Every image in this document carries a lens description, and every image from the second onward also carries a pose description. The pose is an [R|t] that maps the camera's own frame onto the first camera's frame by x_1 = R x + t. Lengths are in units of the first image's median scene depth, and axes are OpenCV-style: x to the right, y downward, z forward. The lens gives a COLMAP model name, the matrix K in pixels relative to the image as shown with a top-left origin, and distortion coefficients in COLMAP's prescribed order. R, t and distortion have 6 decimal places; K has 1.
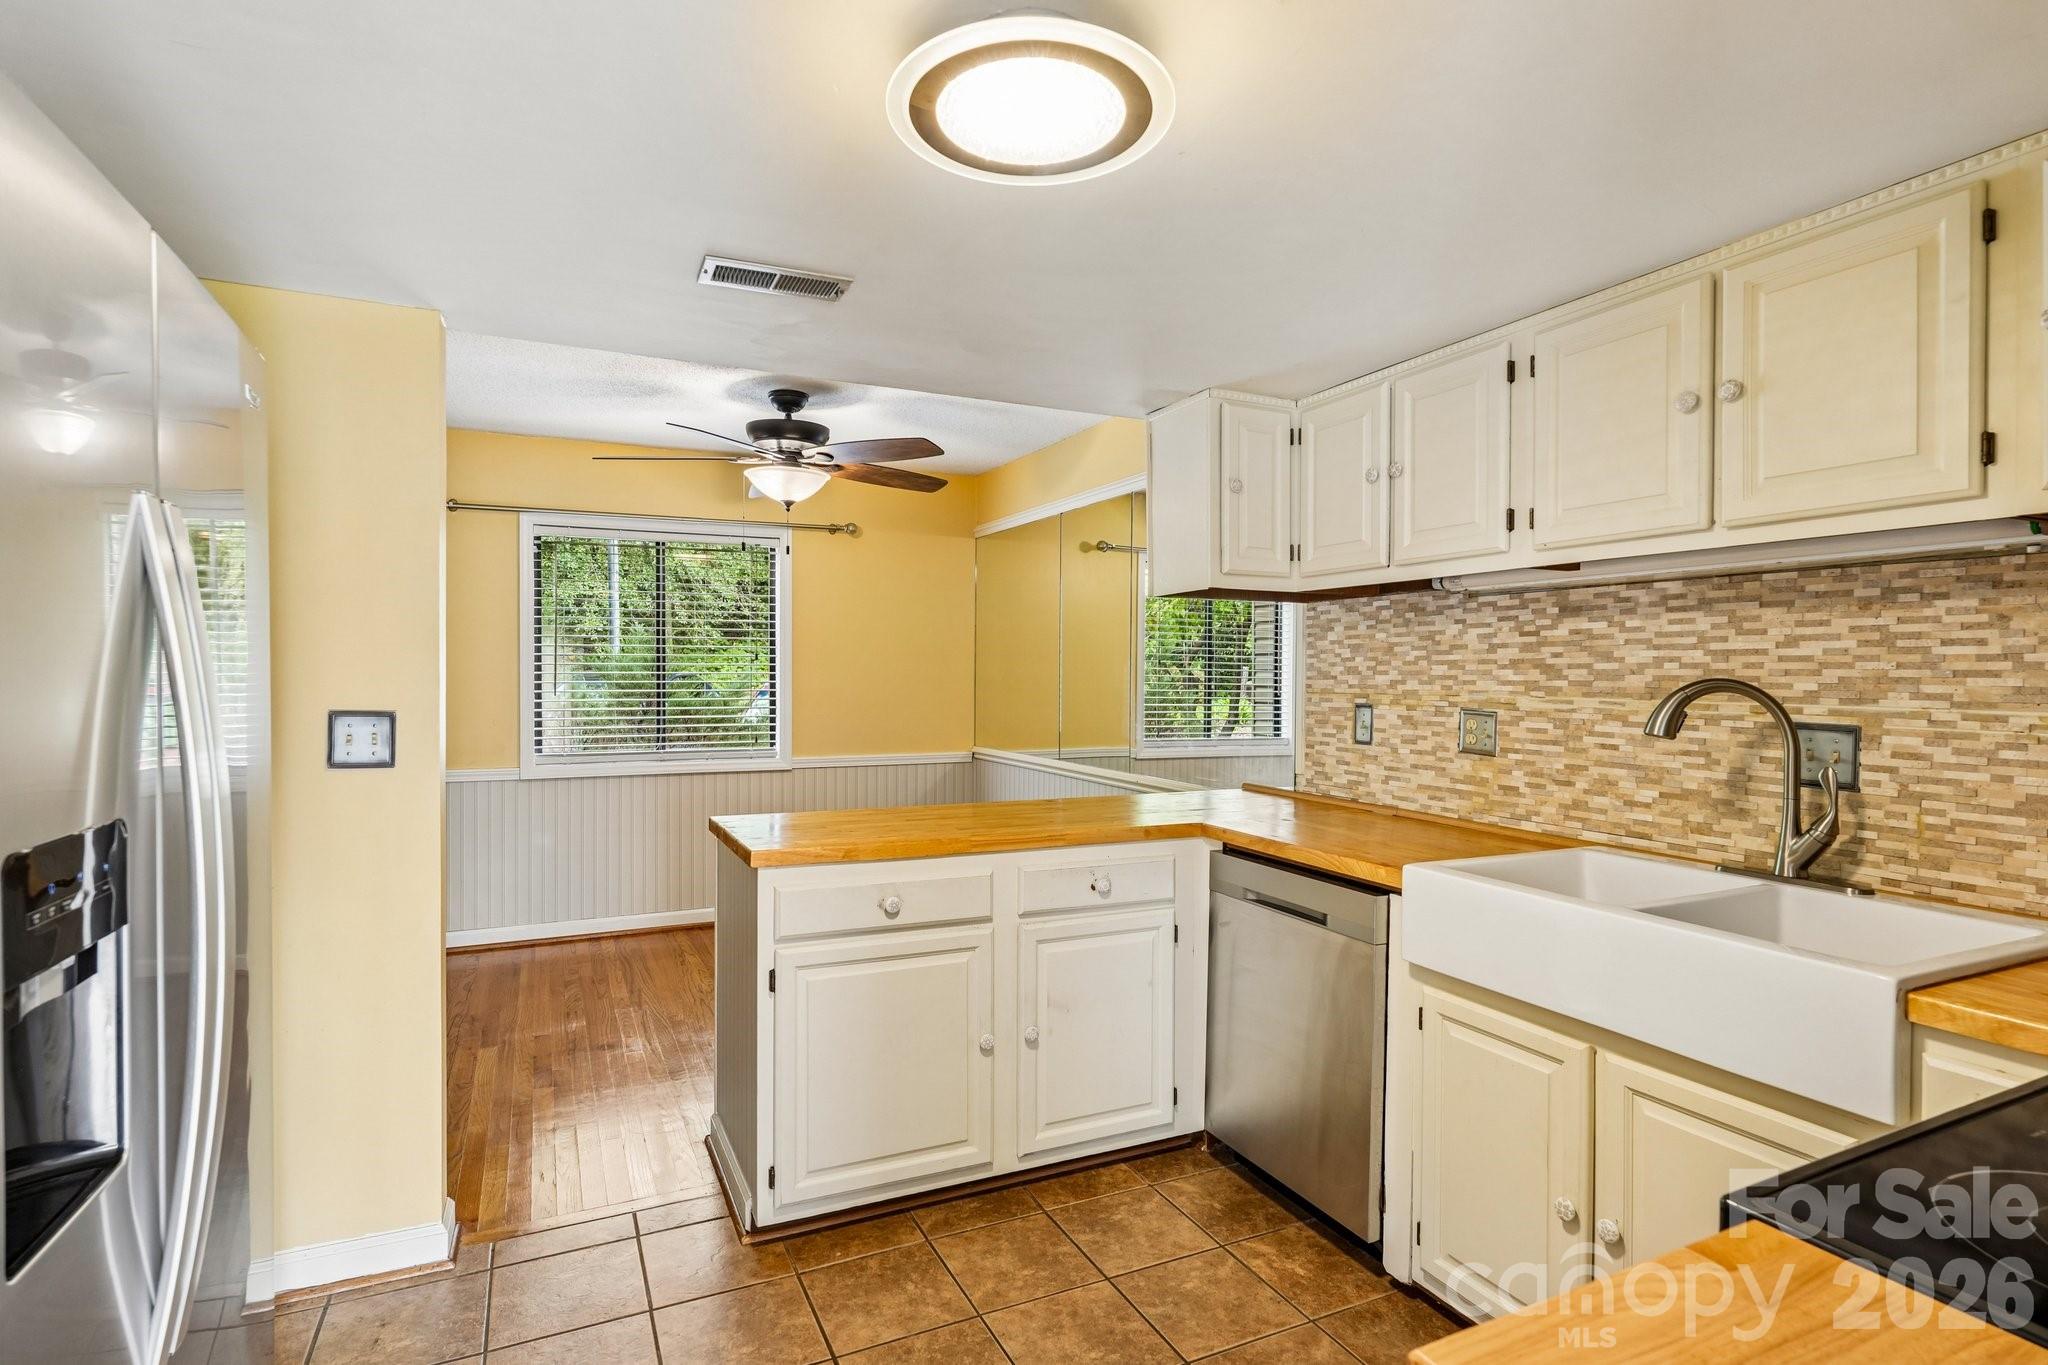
lens RADIAL K [[1029.6, 0, 1026.9], [0, 1029.6, 682.0], [0, 0, 1]] dist [0.000515, 0.000113]
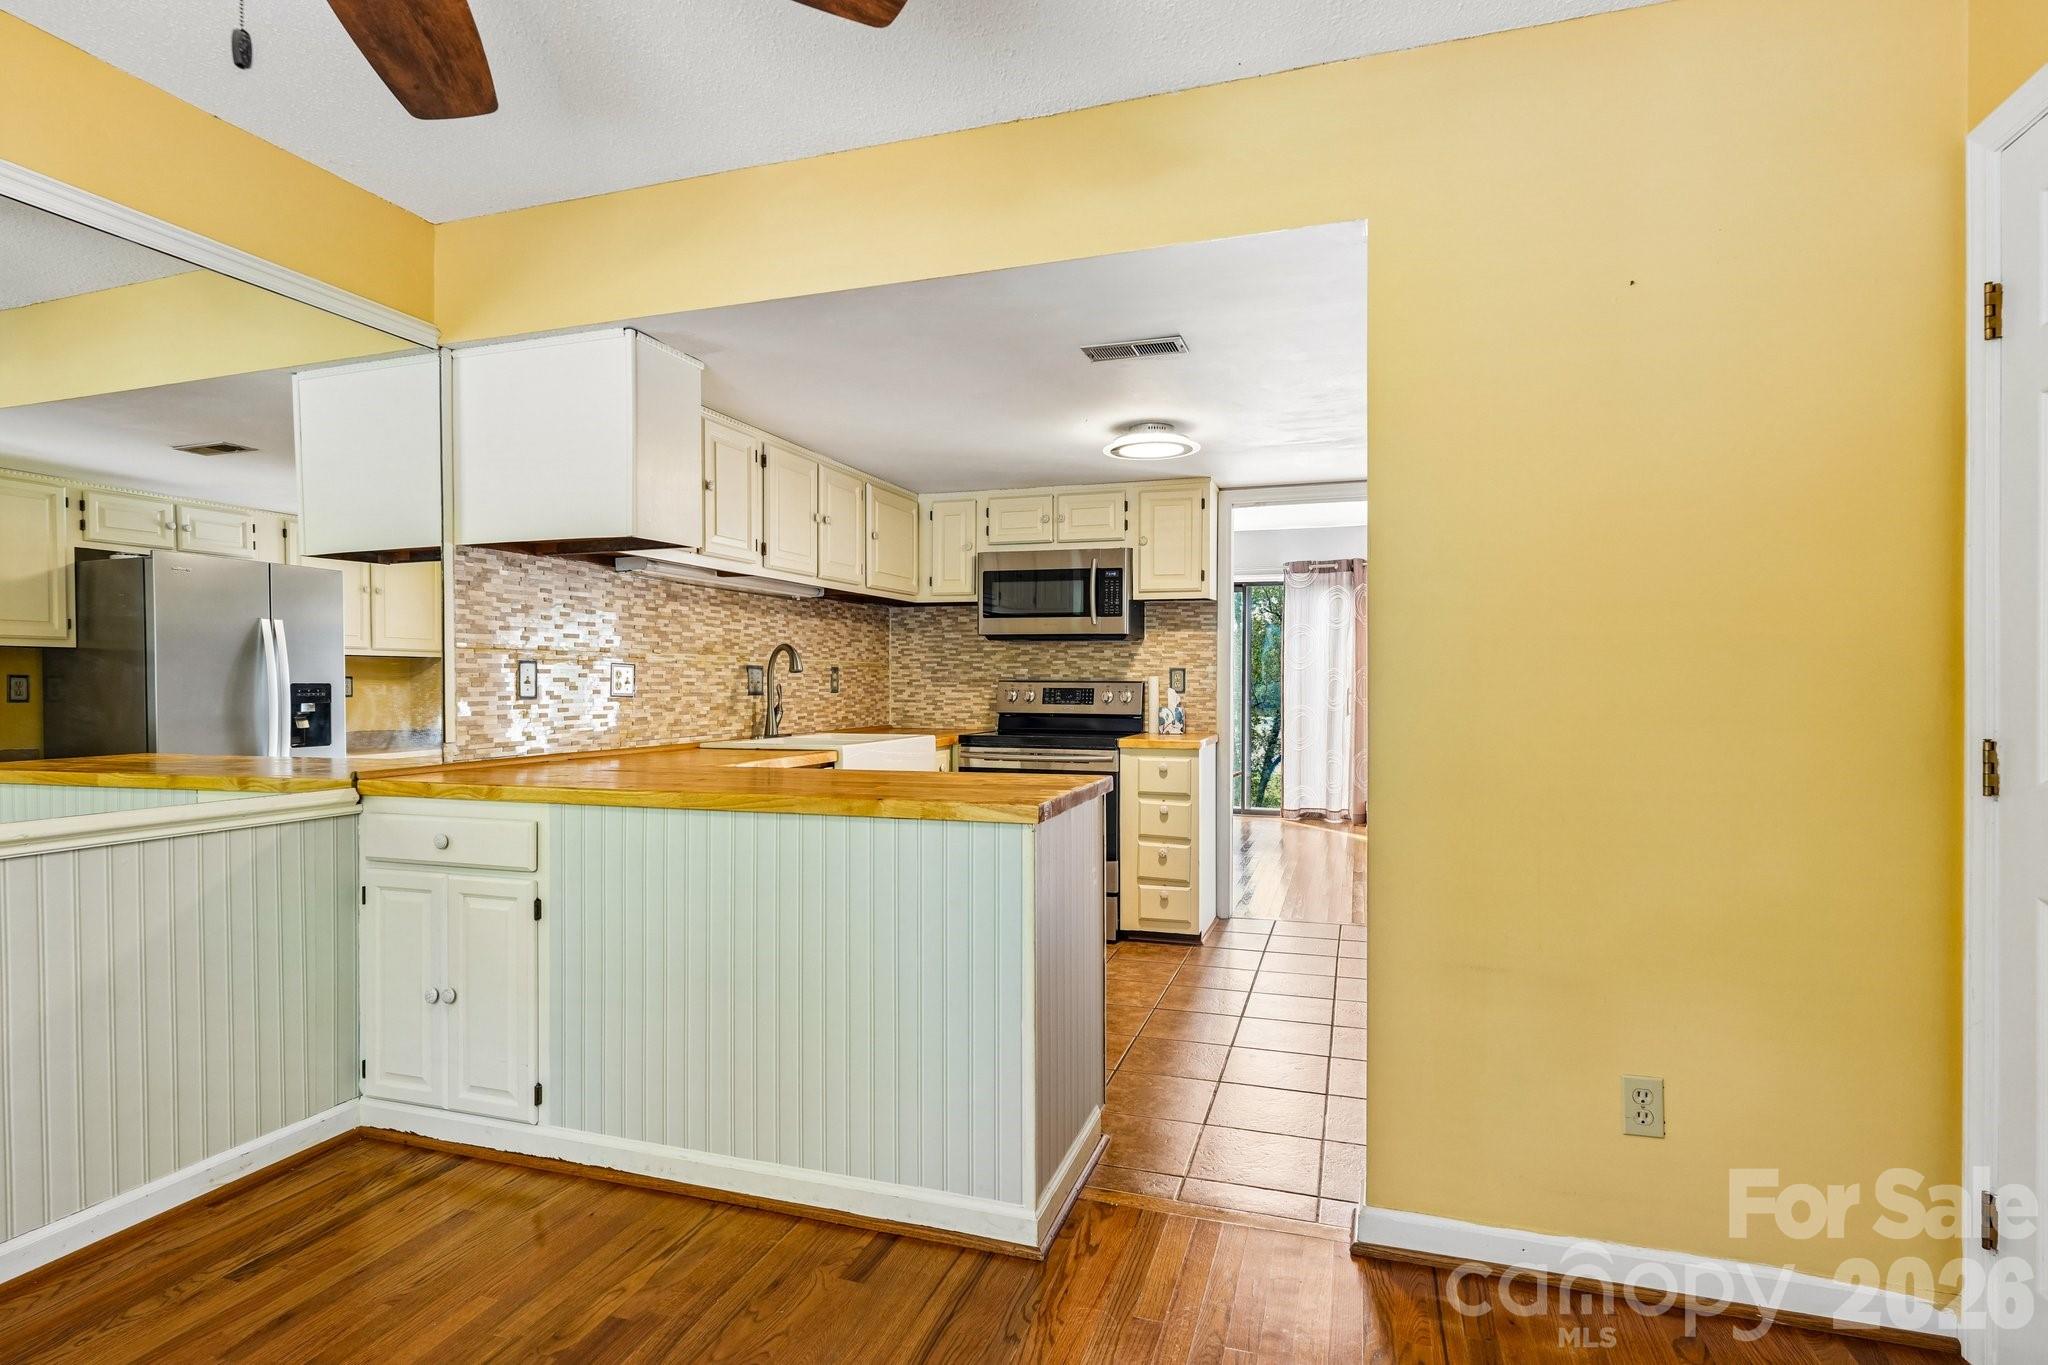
lens RADIAL K [[1029.6, 0, 1026.9], [0, 1029.6, 682.0], [0, 0, 1]] dist [0.000515, 0.000113]
pose [[-0.729073, -0.003605, 0.684426, -0.756668], [0.005820, 0.999917, 0.011467, 0.035892], [-0.684411, 0.012344, -0.728992, 1.461487]]
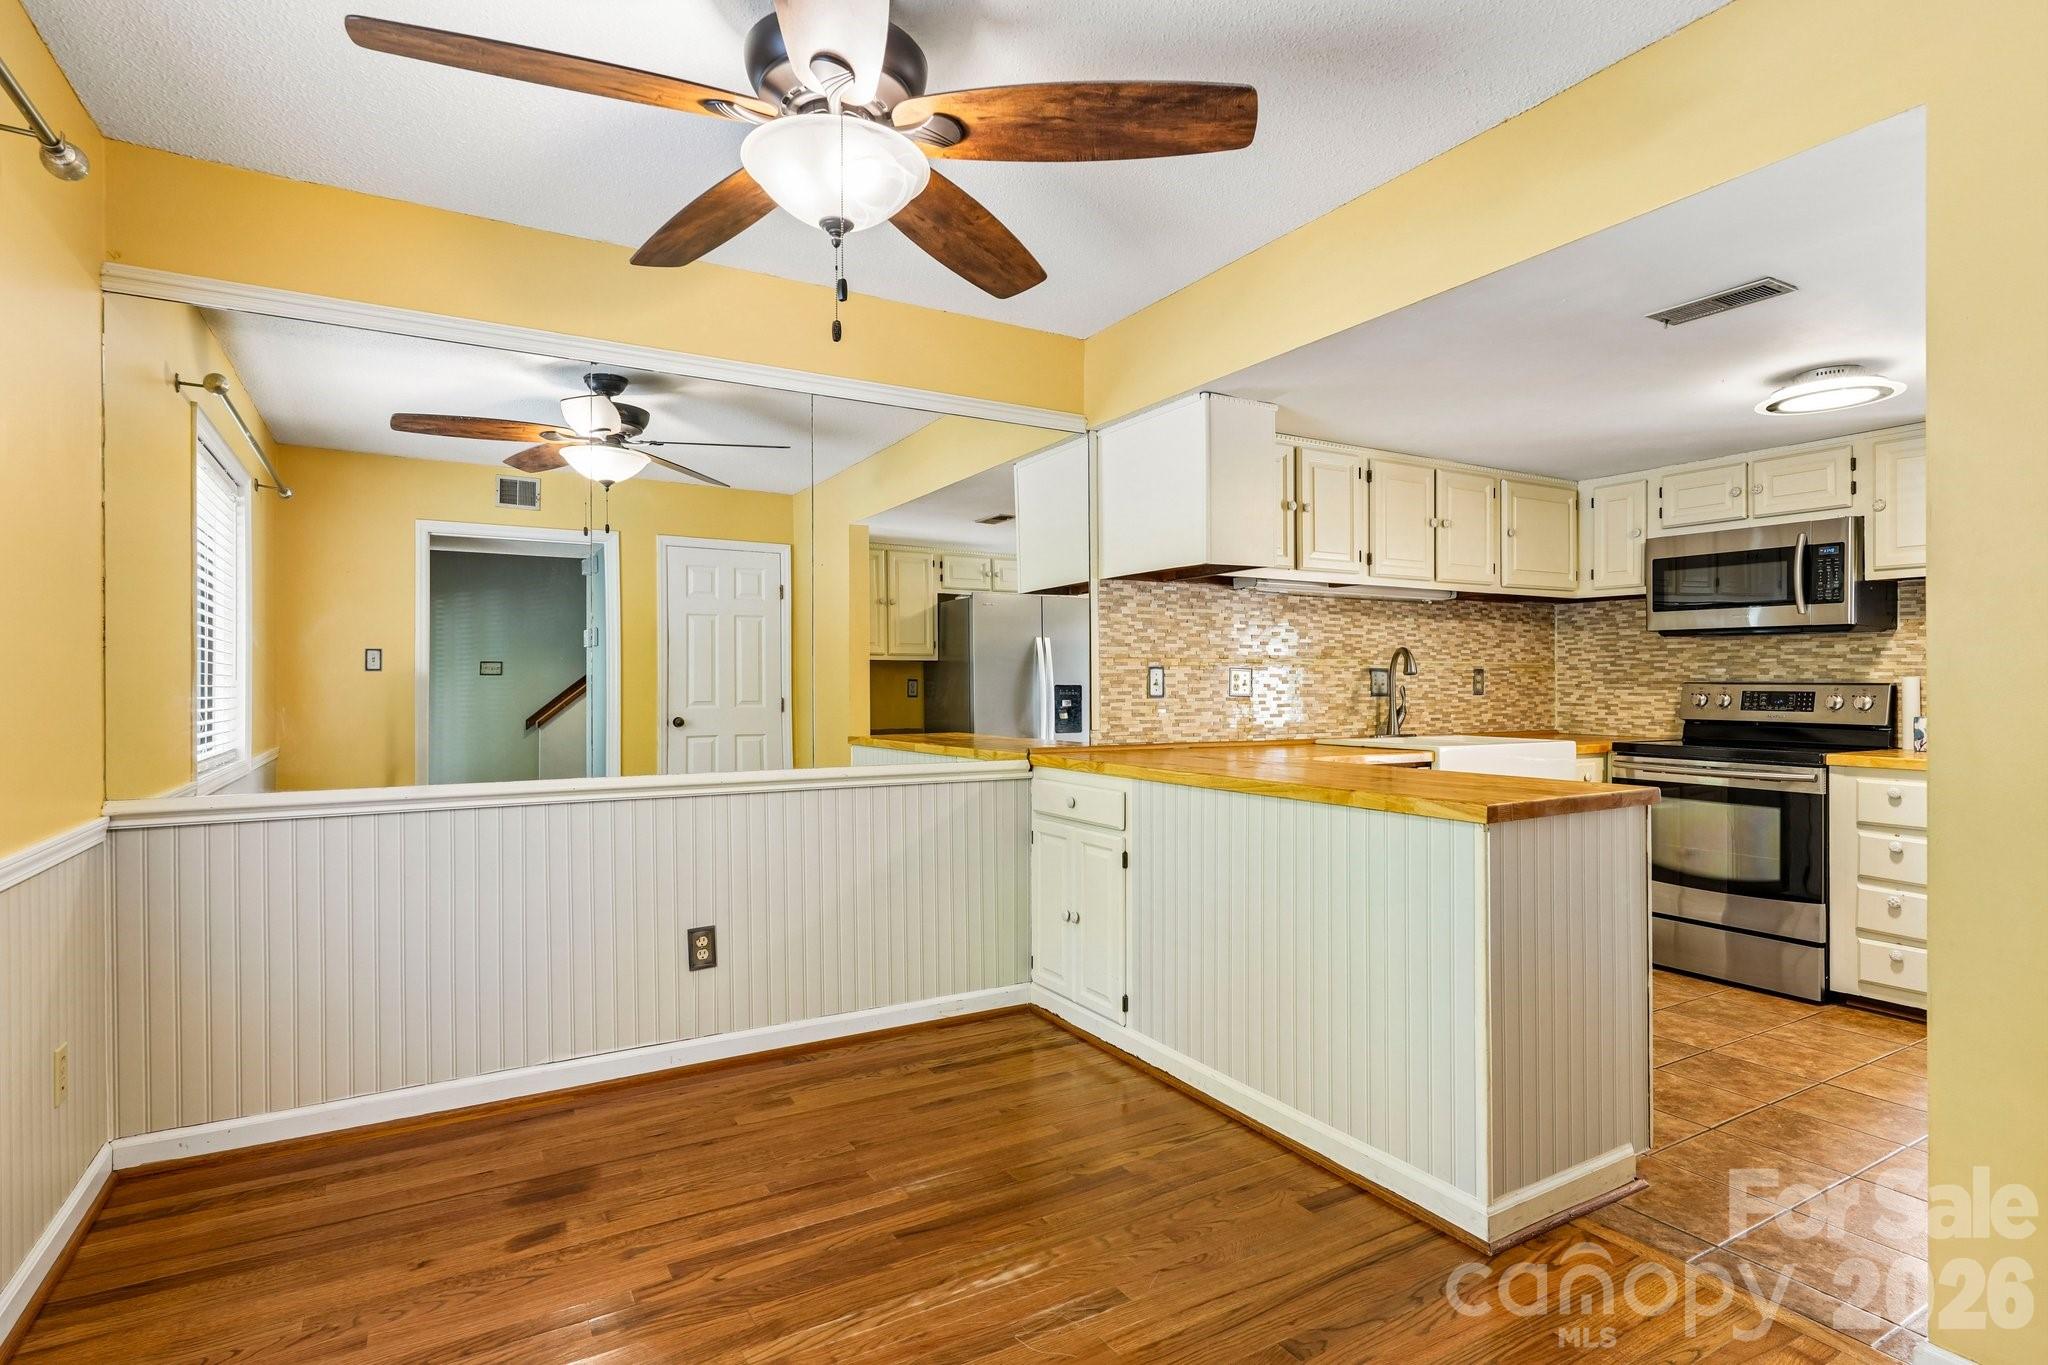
lens RADIAL K [[1029.6, 0, 1026.9], [0, 1029.6, 682.0], [0, 0, 1]] dist [0.000515, 0.000113]
pose [[-0.092778, -0.001549, 0.995686, -0.957938], [0.011882, 0.999926, 0.002663, 0.037055], [-0.995616, 0.012078, -0.092753, 1.329007]]
